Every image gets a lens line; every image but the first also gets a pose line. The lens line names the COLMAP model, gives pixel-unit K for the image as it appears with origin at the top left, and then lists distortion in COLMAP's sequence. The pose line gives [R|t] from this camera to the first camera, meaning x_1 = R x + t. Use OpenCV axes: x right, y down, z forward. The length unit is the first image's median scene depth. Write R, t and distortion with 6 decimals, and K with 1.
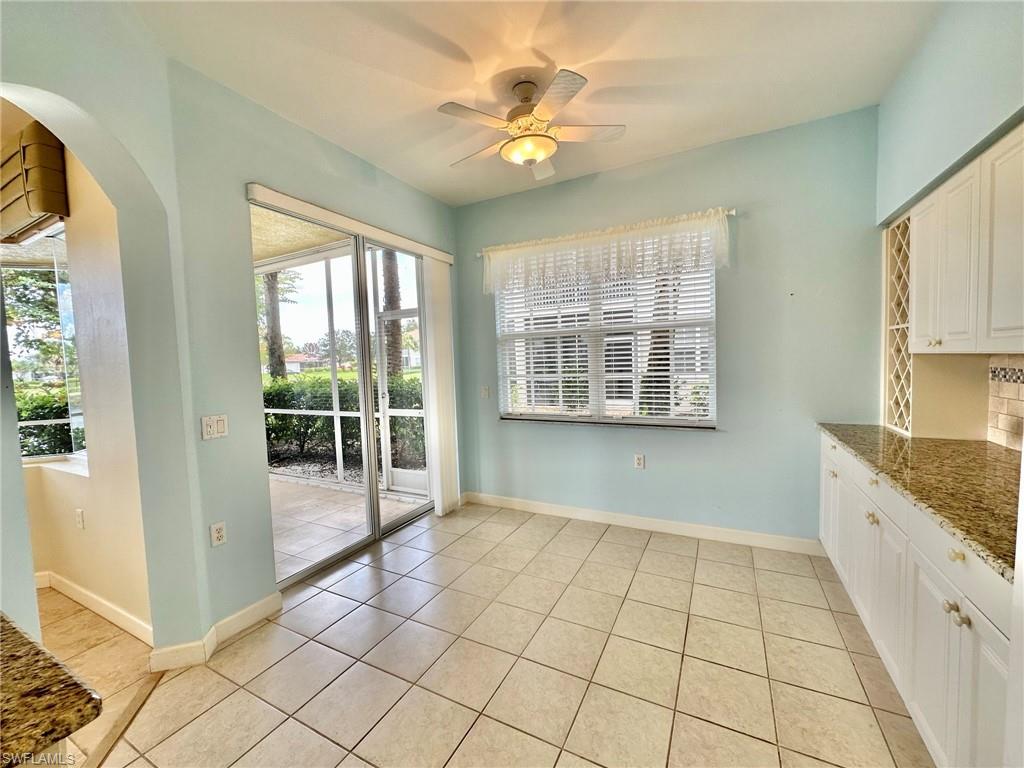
lens RADIAL K [[407.9, 0, 512.3], [0, 407.9, 382.6], [0, 0, 1]] dist [-0.003060, 0.000136]
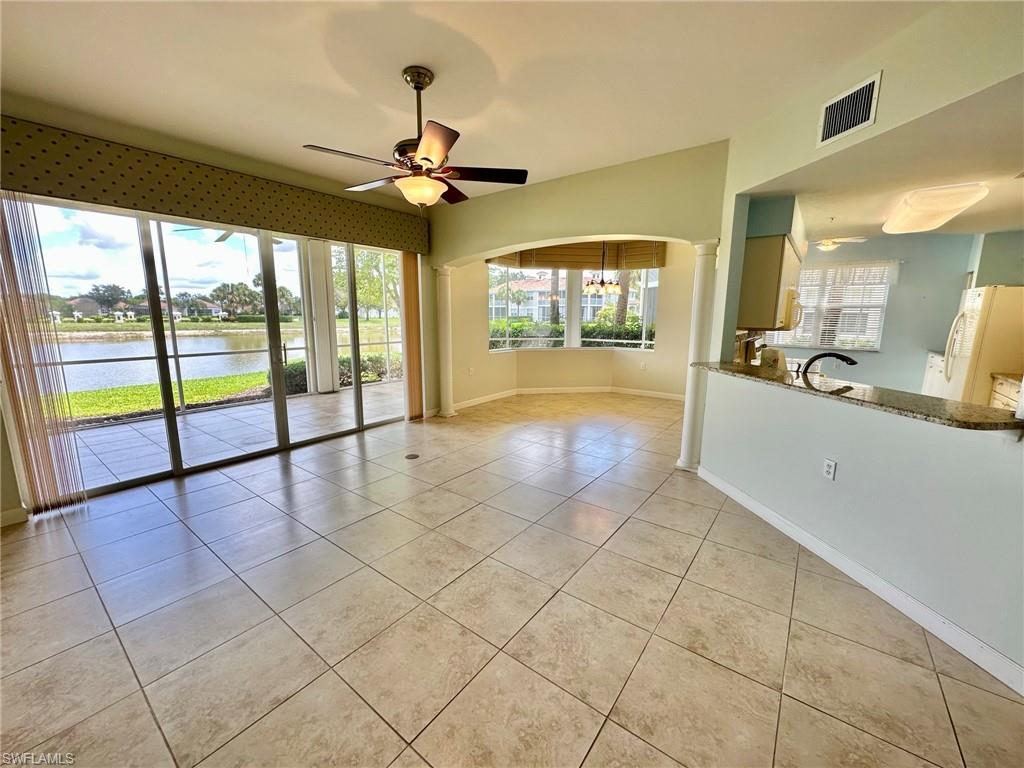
lens RADIAL K [[407.9, 0, 512.3], [0, 407.9, 382.6], [0, 0, 1]] dist [-0.003060, 0.000136]
pose [[0.983951, 0.067830, -0.165042, -1.276718], [-0.048376, 0.991696, 0.119162, 0.117935], [0.171754, -0.109265, 0.979062, -1.822181]]
